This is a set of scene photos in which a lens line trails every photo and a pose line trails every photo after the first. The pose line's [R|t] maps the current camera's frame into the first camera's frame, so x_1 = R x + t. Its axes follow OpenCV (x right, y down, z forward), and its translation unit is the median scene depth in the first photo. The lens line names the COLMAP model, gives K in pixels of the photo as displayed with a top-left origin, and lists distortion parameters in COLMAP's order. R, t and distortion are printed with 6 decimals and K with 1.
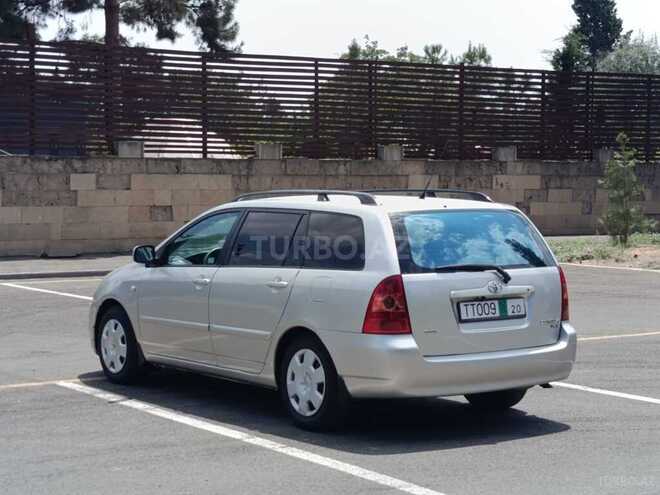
lens RADIAL K [[1304.0, 0, 330.0], [0, 1304.0, 247.5], [0, 0, 1]] dist [0.091851, -0.173503]
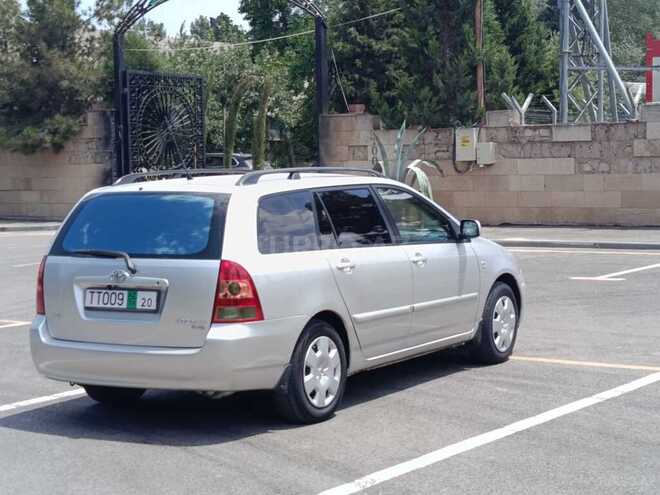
lens RADIAL K [[1304.0, 0, 330.0], [0, 1304.0, 247.5], [0, 0, 1]] dist [0.091851, -0.173503]
pose [[0.422413, 0.052410, -0.904887, 1.015271], [-0.021837, 0.998626, 0.047645, -0.037308], [0.906140, -0.000366, 0.422977, 0.728057]]
